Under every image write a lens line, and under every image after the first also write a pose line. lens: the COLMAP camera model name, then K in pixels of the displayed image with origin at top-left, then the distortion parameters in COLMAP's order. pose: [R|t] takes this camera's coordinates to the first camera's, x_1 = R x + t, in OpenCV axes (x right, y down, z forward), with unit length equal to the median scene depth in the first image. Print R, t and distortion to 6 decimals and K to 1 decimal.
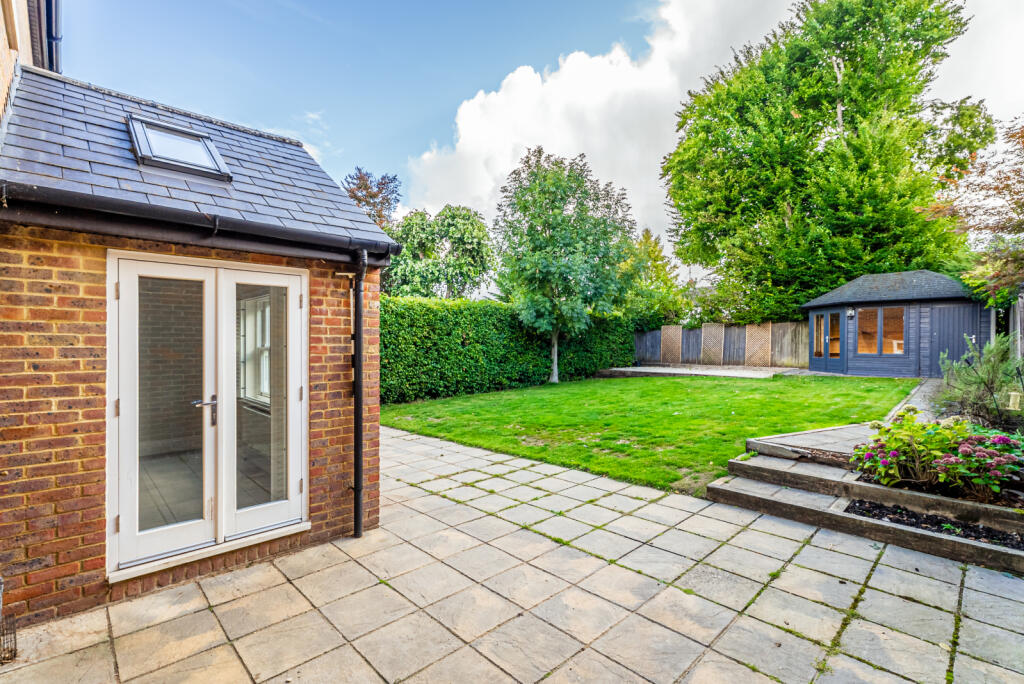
lens RADIAL K [[457.2, 0, 512.0], [0, 457.2, 342.0], [0, 0, 1]] dist [0.003965, 0.000714]
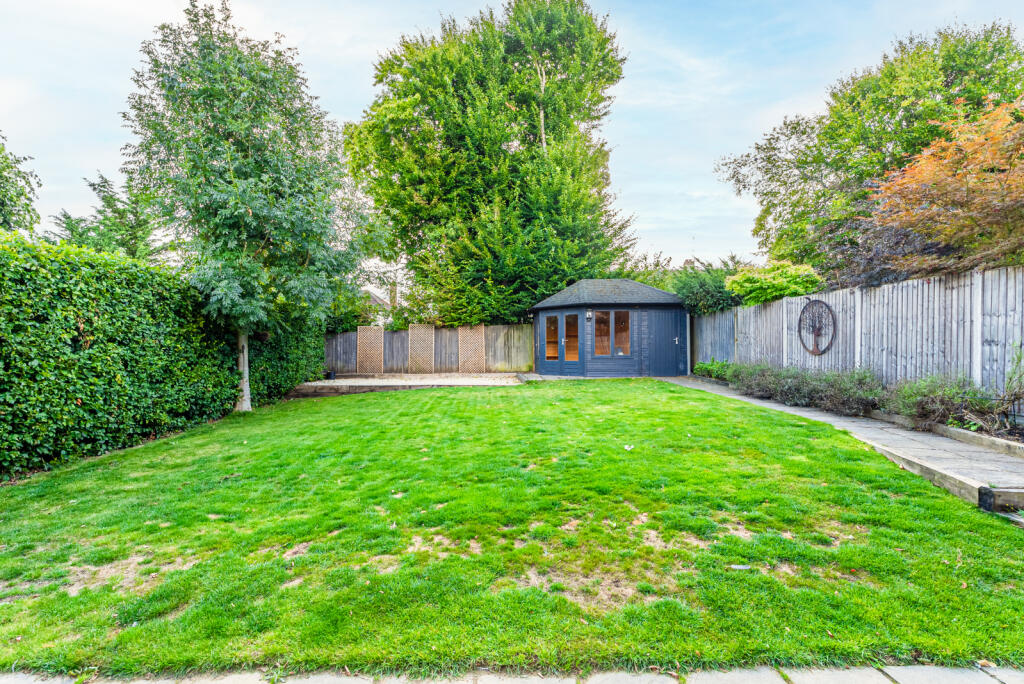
lens RADIAL K [[470.9, 0, 468.0], [0, 470.9, 358.4], [0, 0, 1]] dist [0.001417, 0.000035]
pose [[0.717113, -0.014141, 0.696814, -0.130293], [0.006604, 0.999887, 0.013495, 0.012695], [-0.696926, -0.005075, 0.717125, 0.358380]]
